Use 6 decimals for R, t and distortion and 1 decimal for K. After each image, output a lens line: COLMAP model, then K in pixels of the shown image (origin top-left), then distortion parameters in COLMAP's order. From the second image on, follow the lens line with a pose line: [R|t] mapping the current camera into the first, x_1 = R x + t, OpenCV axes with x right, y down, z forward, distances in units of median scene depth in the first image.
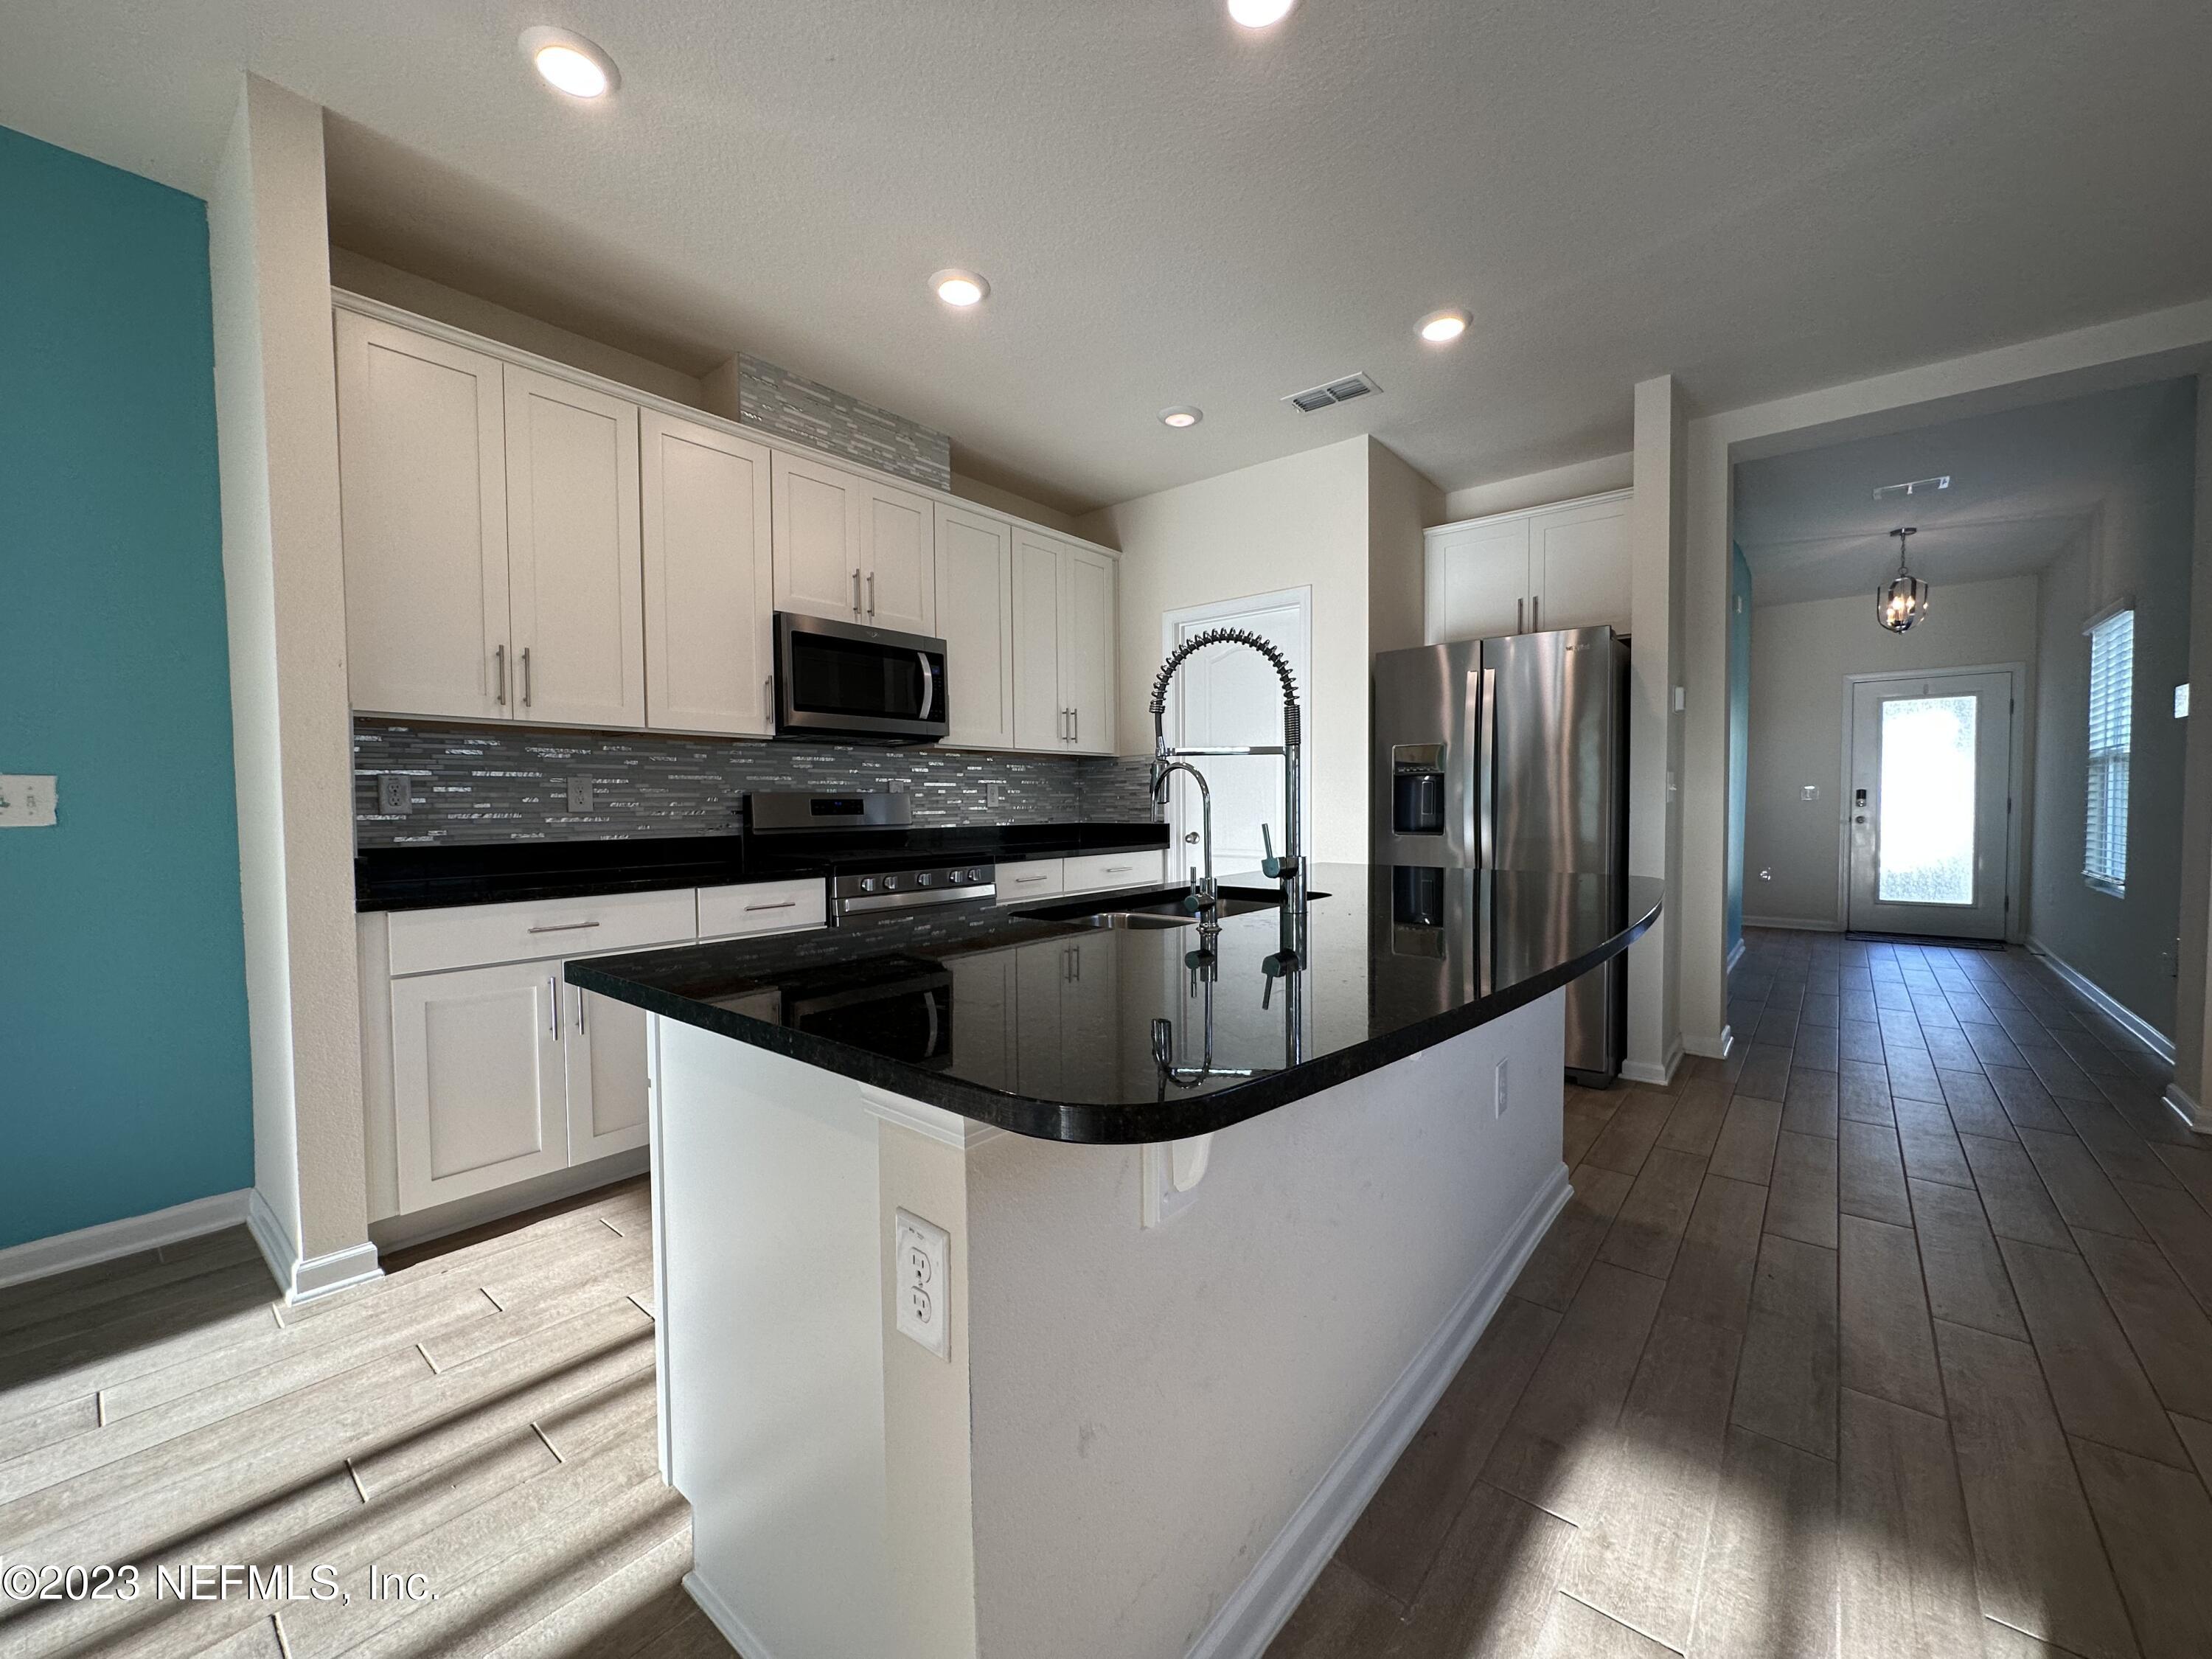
lens RADIAL K [[885.8, 0, 1086.8], [0, 885.8, 828.8], [0, 0, 1]] dist [-0.004021, 0.000211]
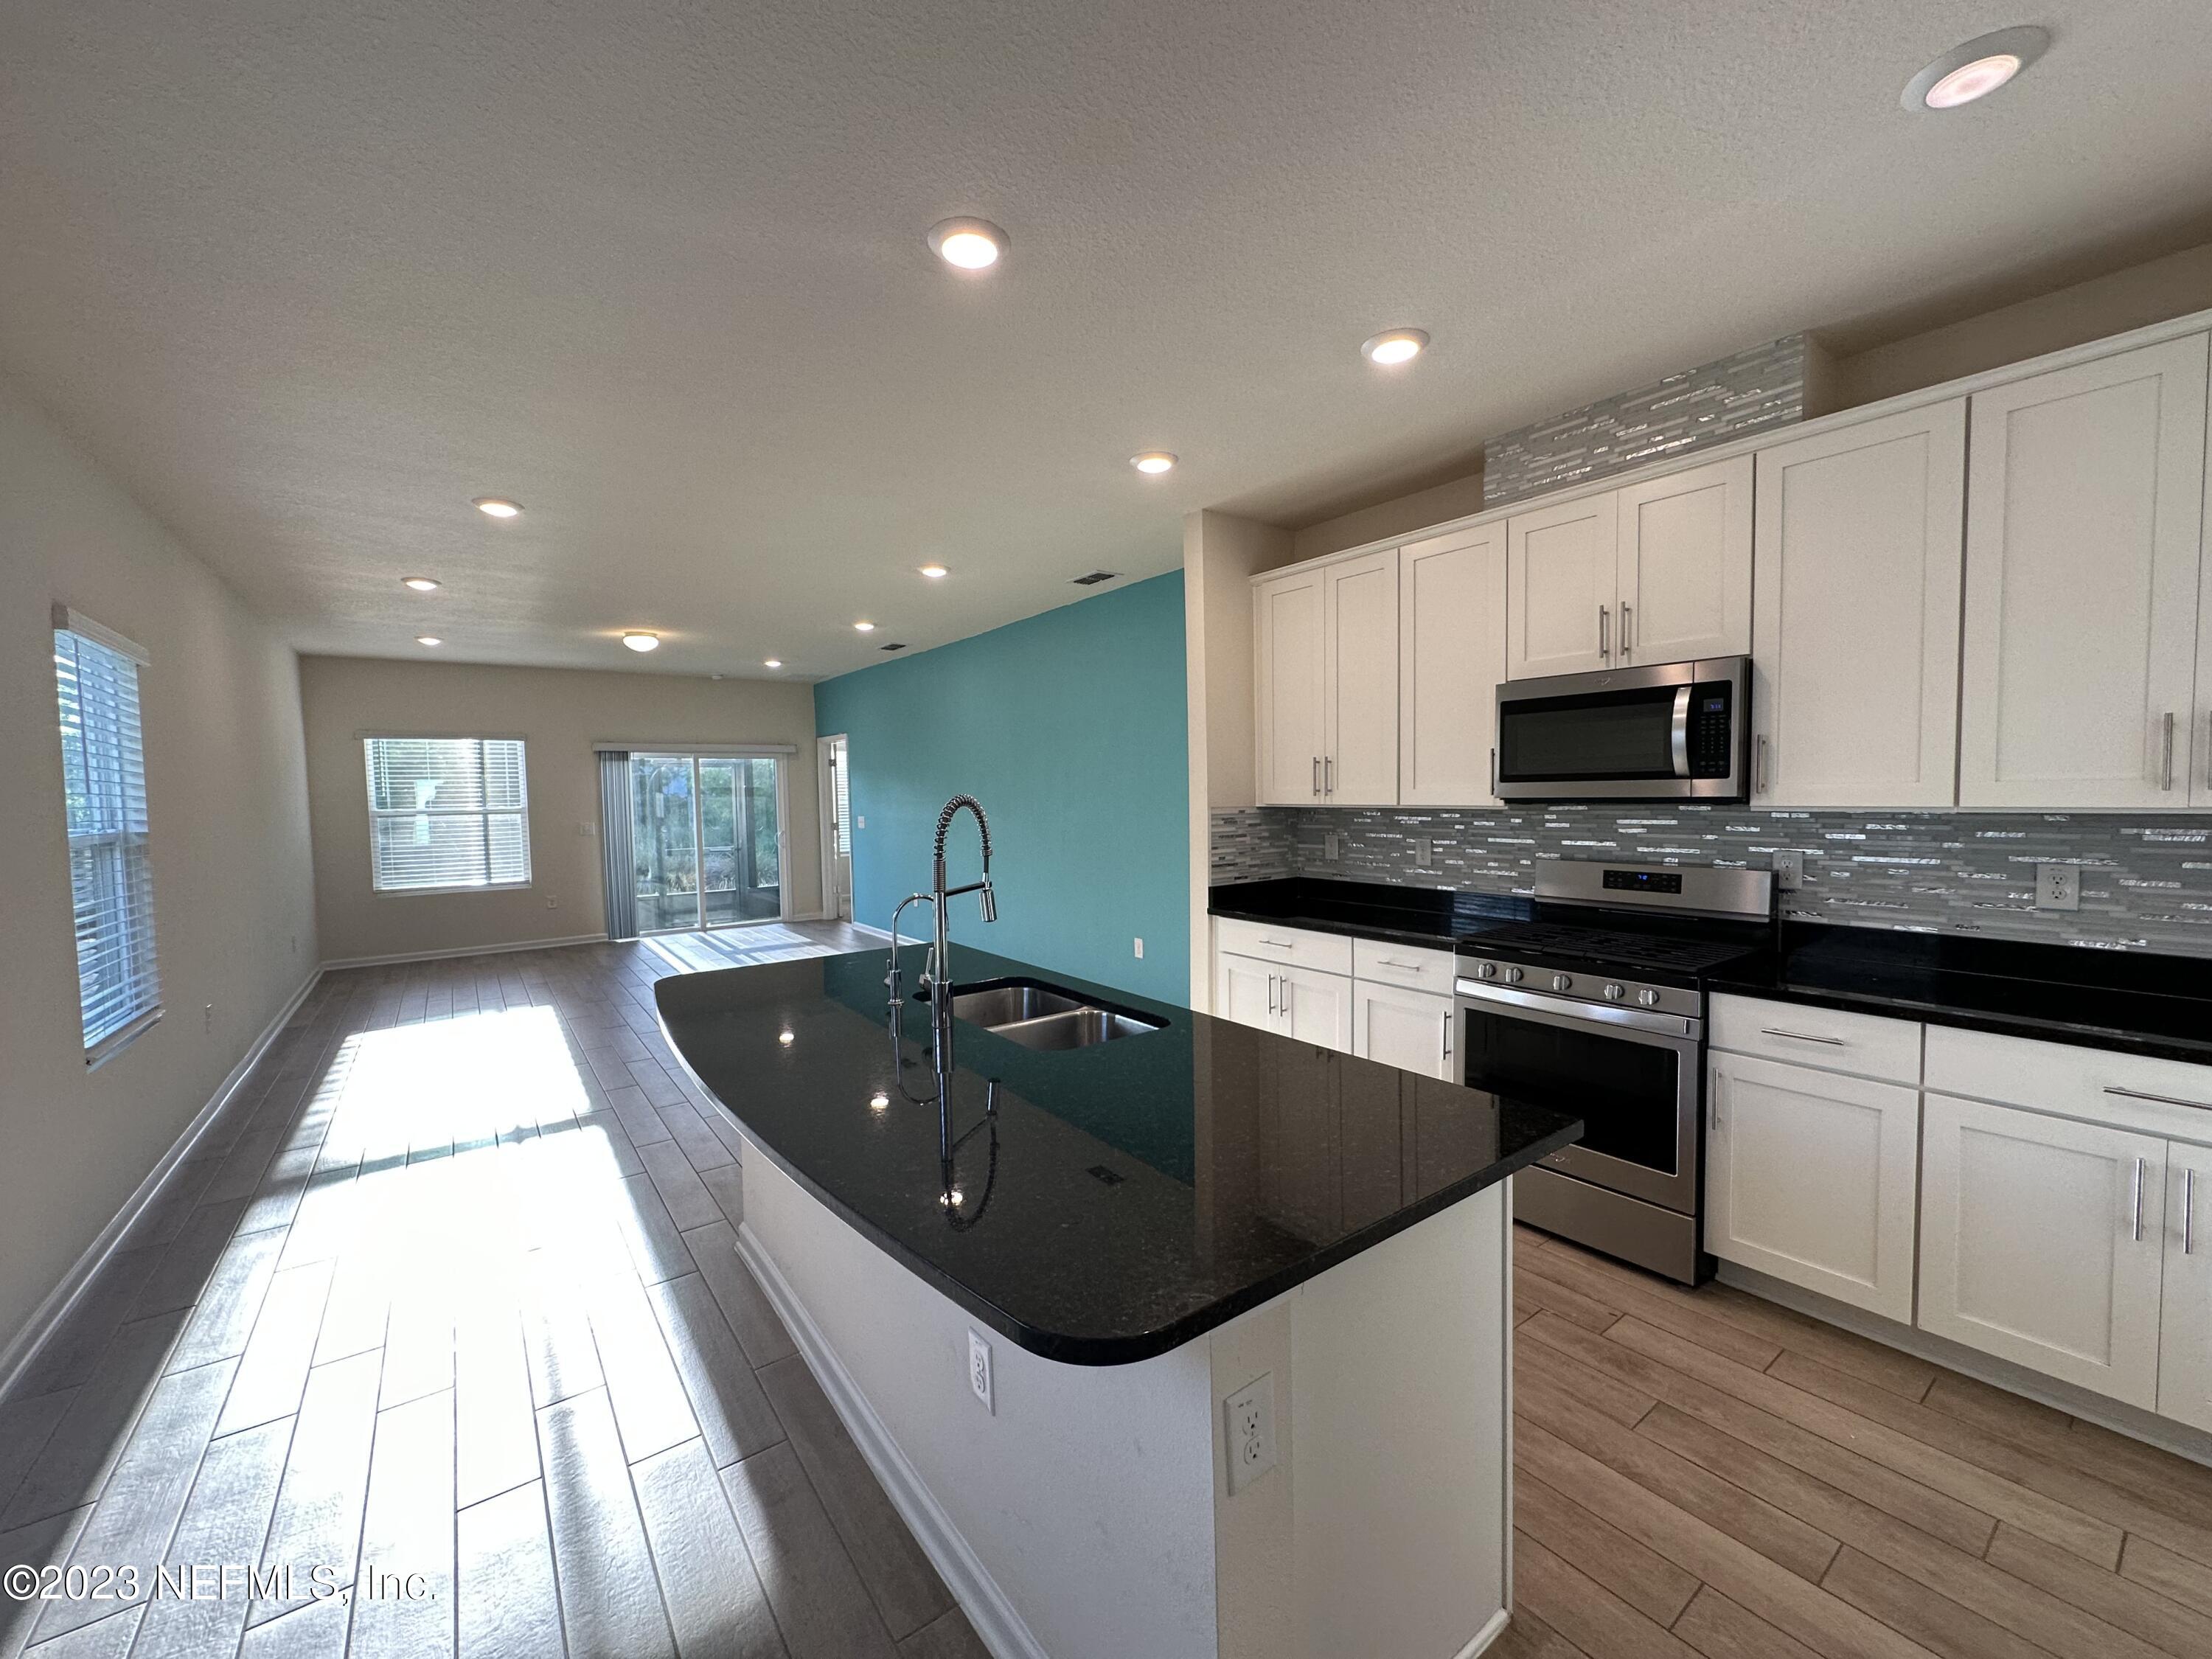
lens RADIAL K [[885.8, 0, 1123.3], [0, 885.8, 823.2], [0, 0, 1]] dist [-0.004021, 0.000211]
pose [[-0.209241, 0.051507, -0.976507, 0.621924], [-0.010243, 0.998442, 0.054859, -0.117998], [0.977810, 0.021481, -0.208388, 0.676890]]
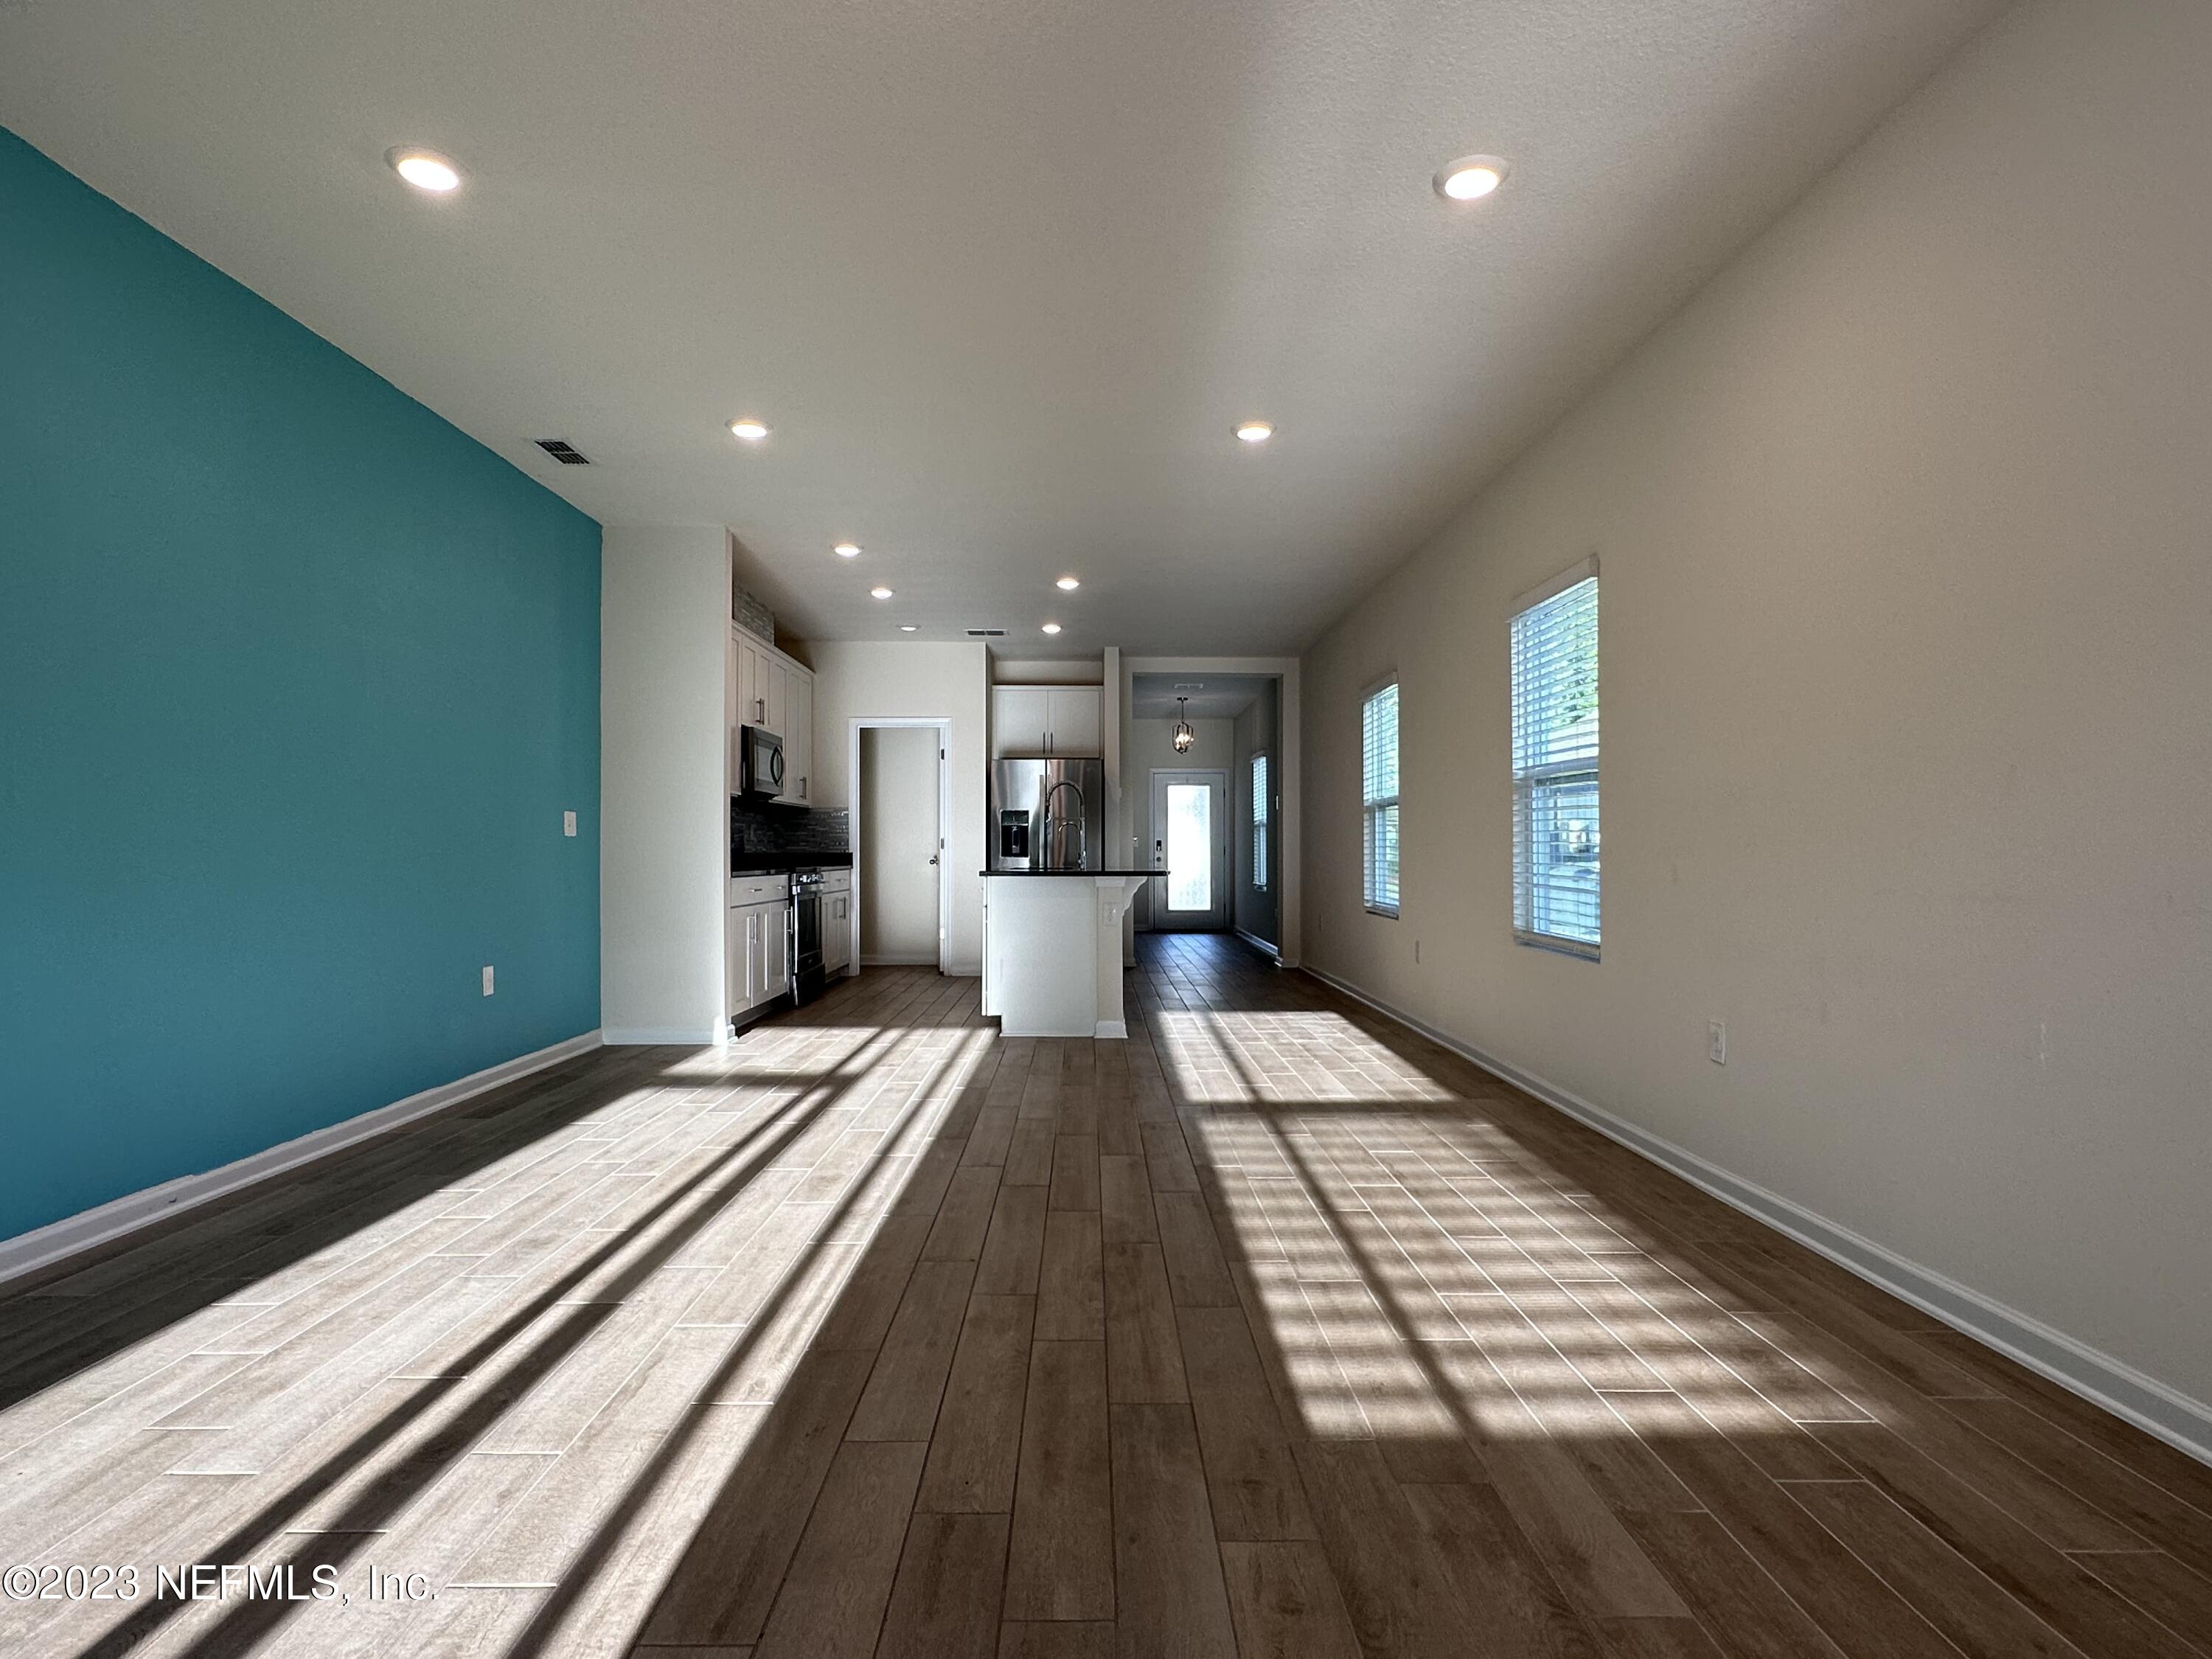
lens RADIAL K [[1162.2, 0, 1109.9], [0, 1162.2, 840.7], [0, 0, 1]] dist [-0.000548, -0.000006]
pose [[0.754008, 0.014979, 0.656695, -1.151992], [0.014291, 0.999129, -0.039198, 0.075191], [-0.656710, 0.038940, 0.753137, -1.056727]]
